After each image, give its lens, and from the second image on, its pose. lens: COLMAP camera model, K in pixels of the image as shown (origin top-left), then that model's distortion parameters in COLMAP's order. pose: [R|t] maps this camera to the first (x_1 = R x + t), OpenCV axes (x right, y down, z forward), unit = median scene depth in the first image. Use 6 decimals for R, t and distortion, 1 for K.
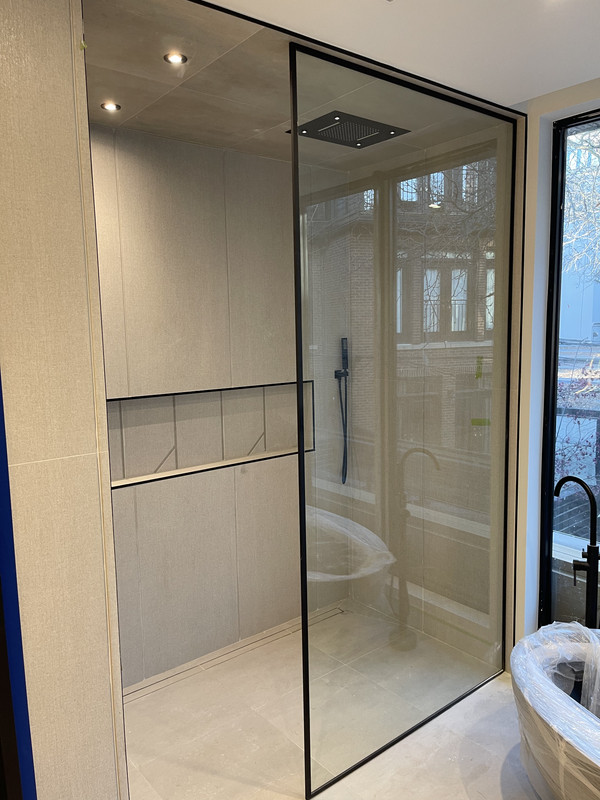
lens RADIAL K [[598.5, 0, 298.2], [0, 598.5, 396.7], [0, 0, 1]] dist [0.067171, -0.110408]
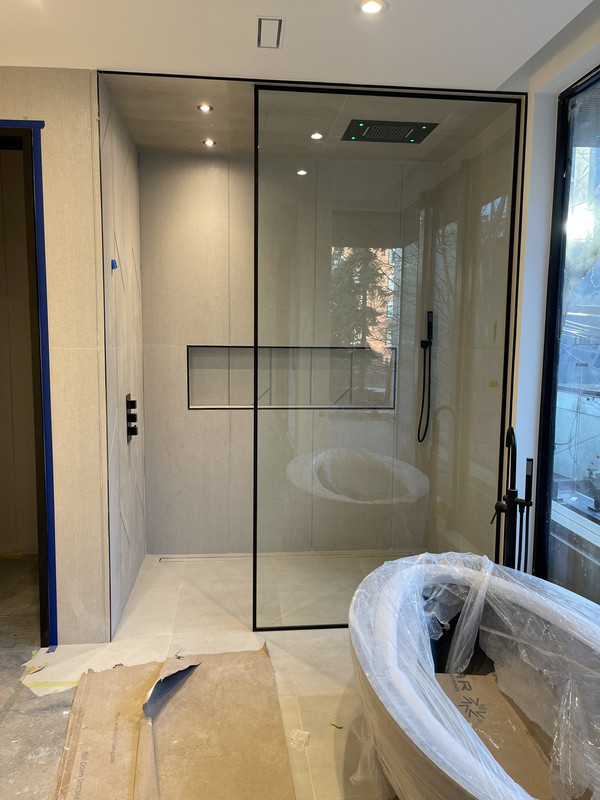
lens RADIAL K [[598.5, 0, 298.2], [0, 598.5, 396.7], [0, 0, 1]] dist [0.067171, -0.110408]
pose [[0.843322, 0.083787, -0.530837, 0.622042], [-0.090166, 0.995829, 0.013938, 0.087248], [0.529791, 0.036109, 0.847359, -0.099085]]
